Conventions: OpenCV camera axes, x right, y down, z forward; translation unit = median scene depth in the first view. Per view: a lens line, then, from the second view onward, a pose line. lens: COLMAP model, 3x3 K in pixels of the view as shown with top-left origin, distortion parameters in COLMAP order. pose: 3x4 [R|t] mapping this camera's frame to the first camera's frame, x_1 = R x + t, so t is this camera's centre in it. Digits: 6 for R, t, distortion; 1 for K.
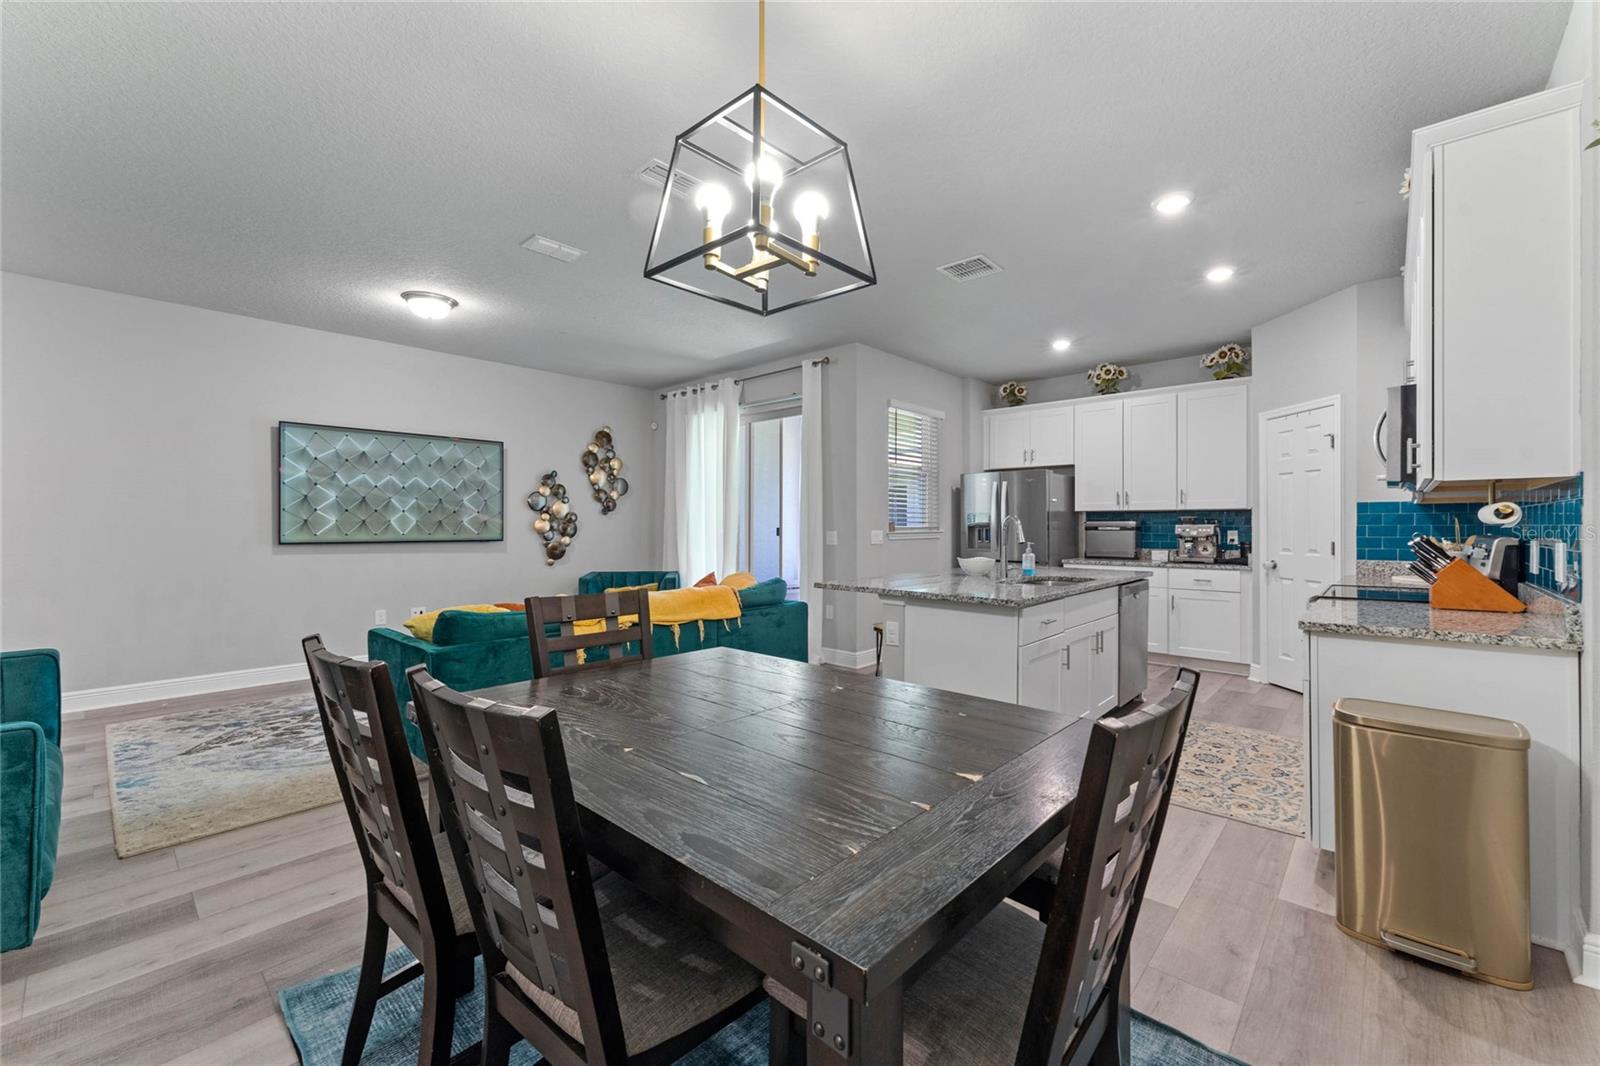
lens RADIAL K [[662.6, 0, 825.9], [0, 662.6, 525.4], [0, 0, 1]] dist [-0.002184, 0.000200]
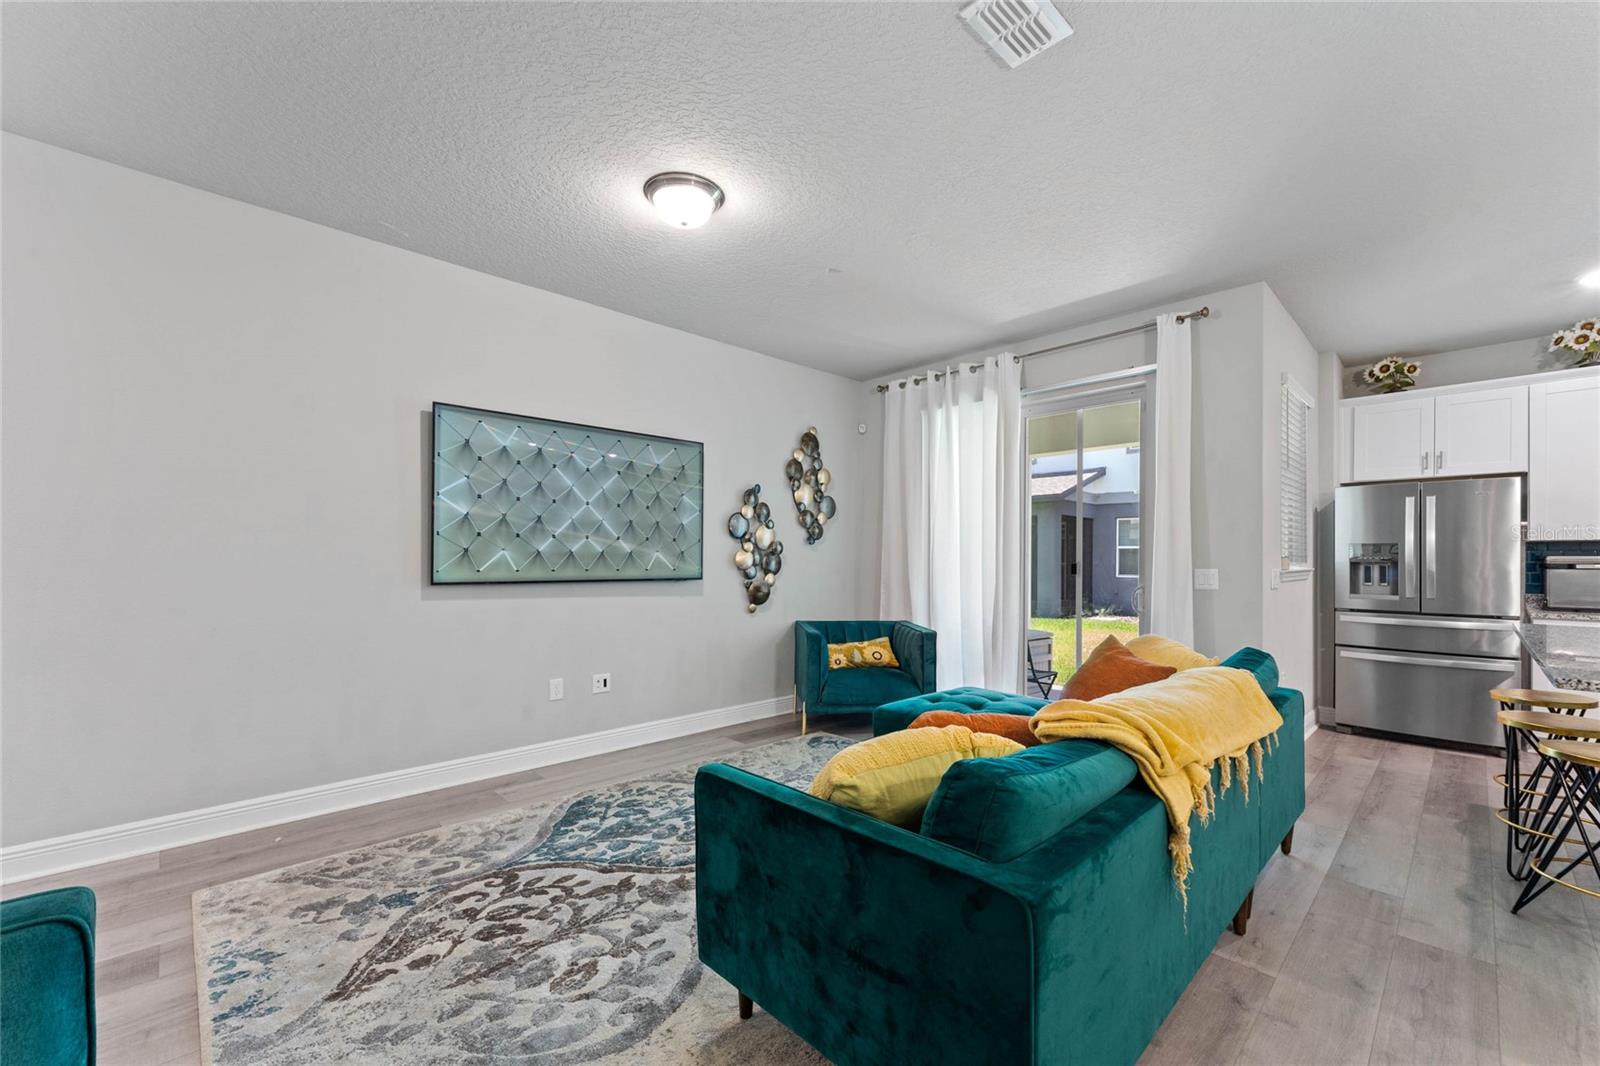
lens RADIAL K [[662.6, 0, 811.2], [0, 662.6, 556.0], [0, 0, 1]] dist [-0.002184, 0.000200]
pose [[0.997655, 0.004076, -0.068318, -0.309890], [-0.004403, 0.999980, -0.004635, 0.000445], [0.068298, 0.004925, 0.997653, 0.277284]]
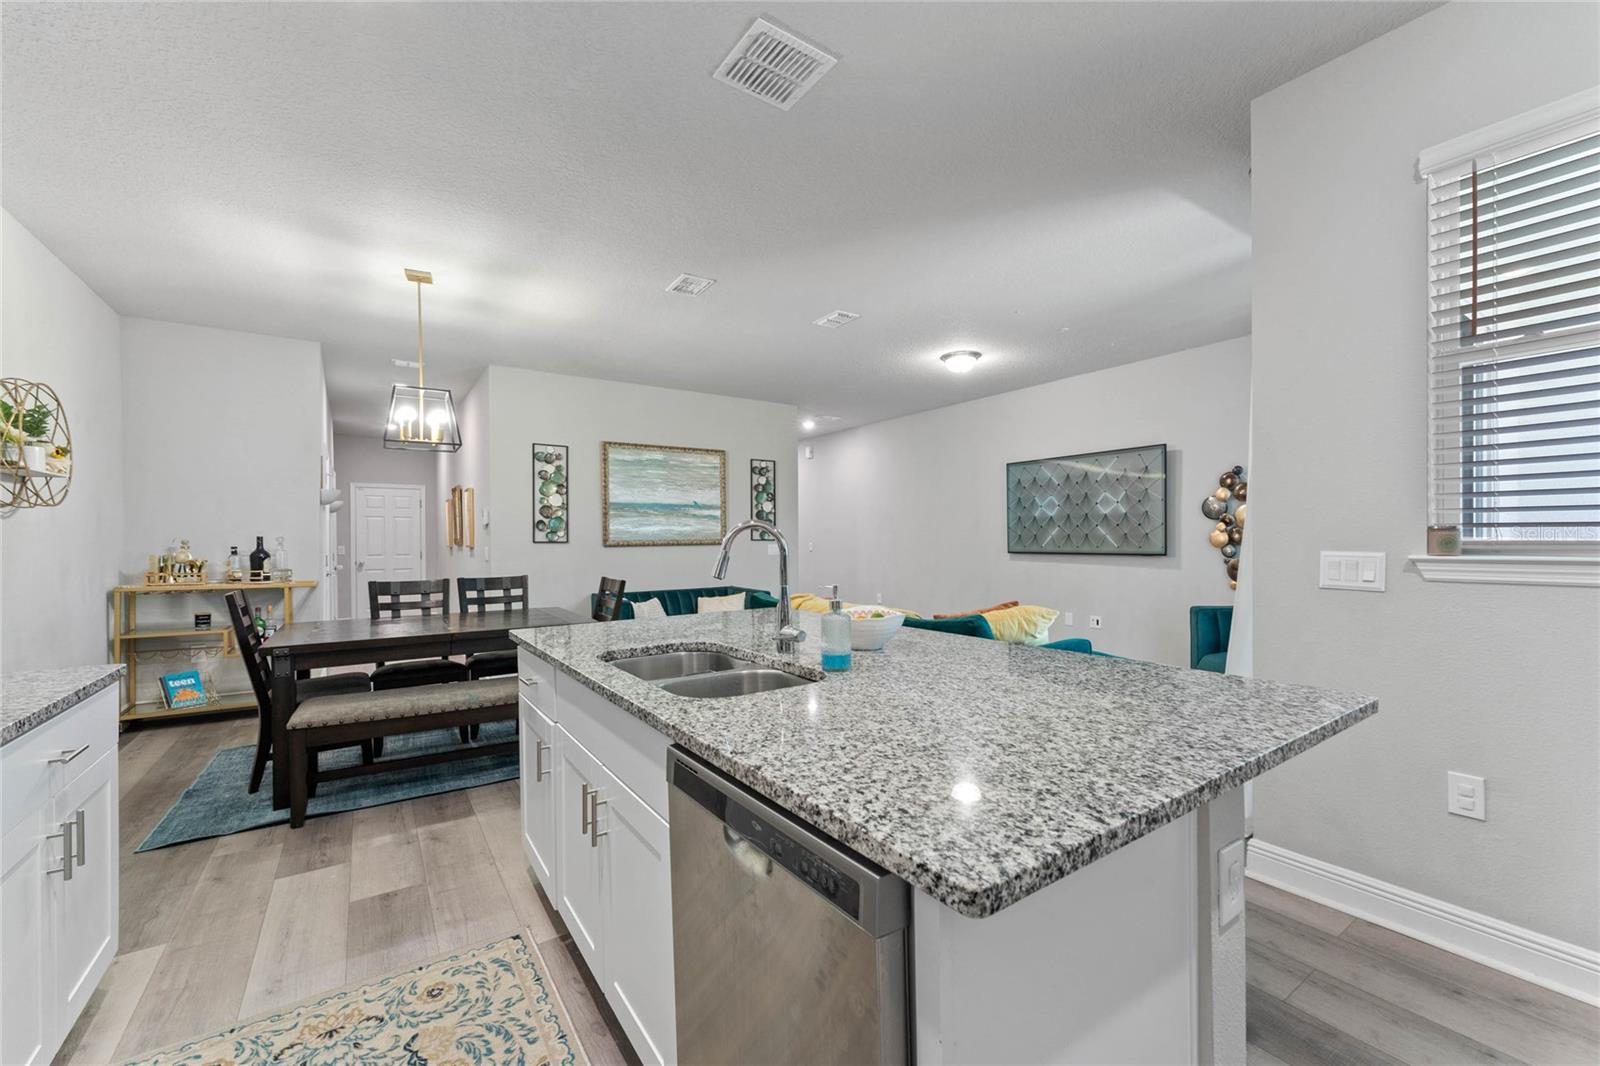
lens RADIAL K [[662.6, 0, 798.0], [0, 662.6, 563.5], [0, 0, 1]] dist [-0.002184, 0.000200]
pose [[-0.239442, 0.034748, -0.970289, 0.469948], [0.007955, 0.999396, 0.033827, 0.000431], [0.970878, 0.000381, -0.239574, 0.714333]]
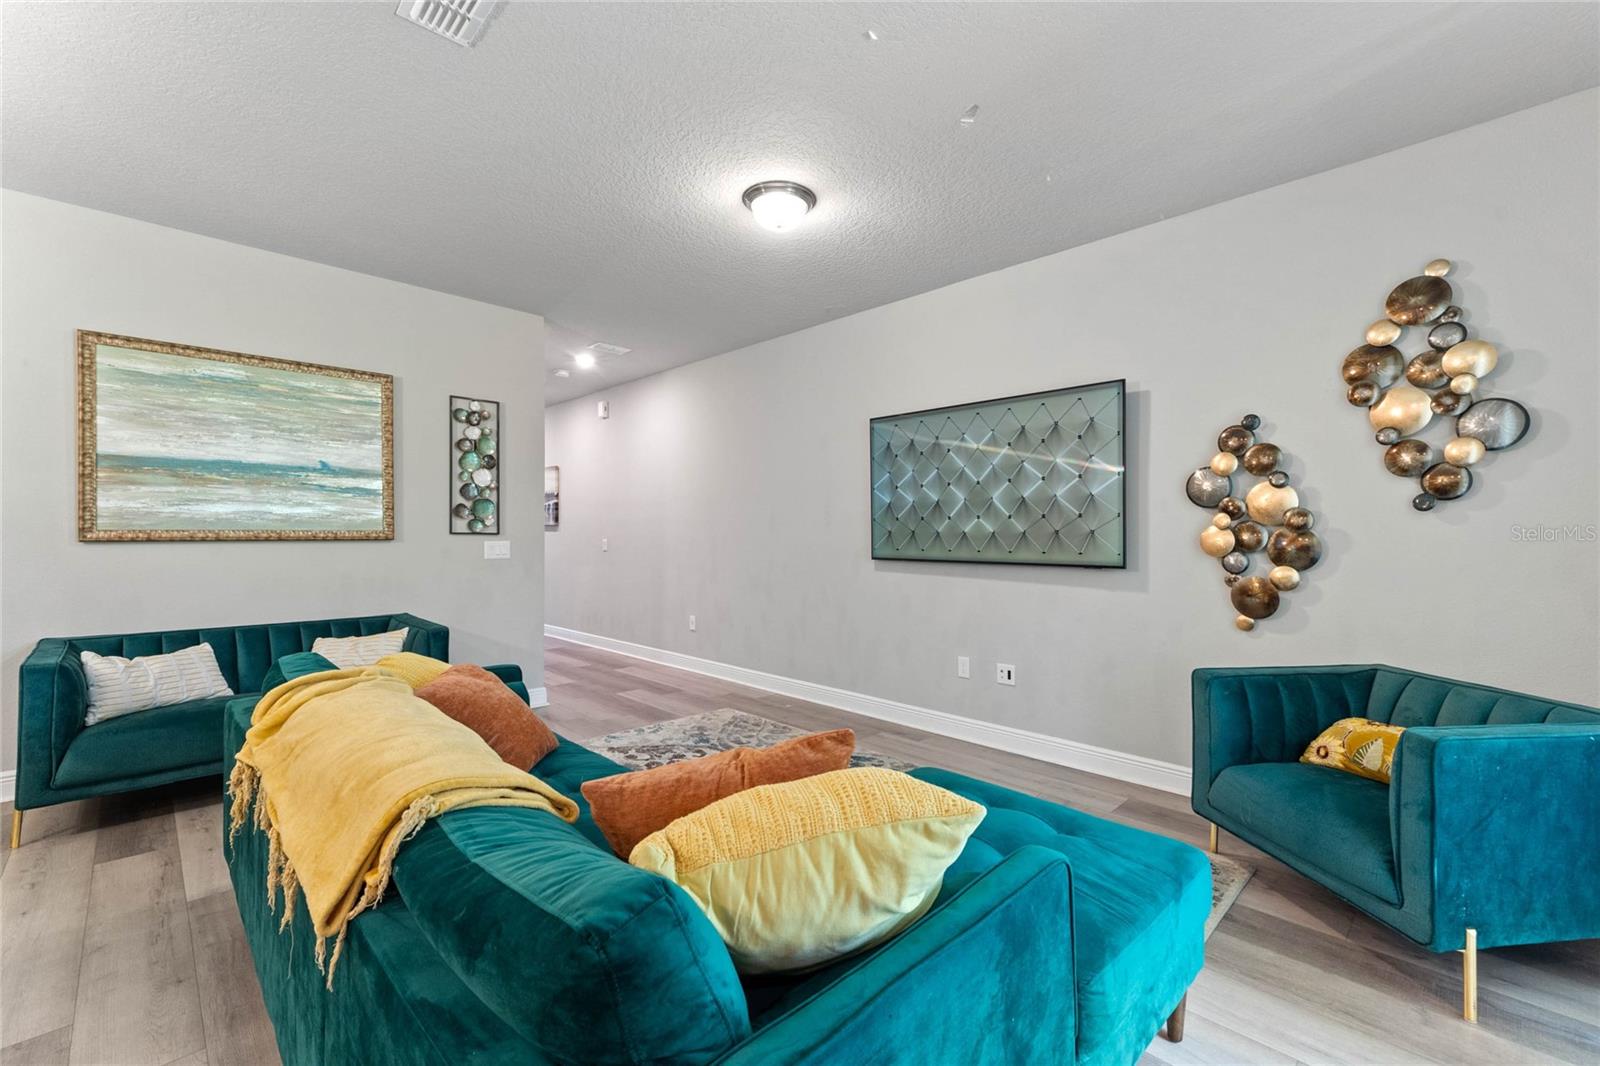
lens RADIAL K [[662.6, 0, 800.2], [0, 662.6, 532.7], [0, 0, 1]] dist [-0.002184, 0.000200]
pose [[-0.073738, -0.008374, -0.997242, 0.048104], [-0.005291, 0.999954, -0.008006, 0.000658], [0.997264, 0.004686, -0.073779, 0.761380]]
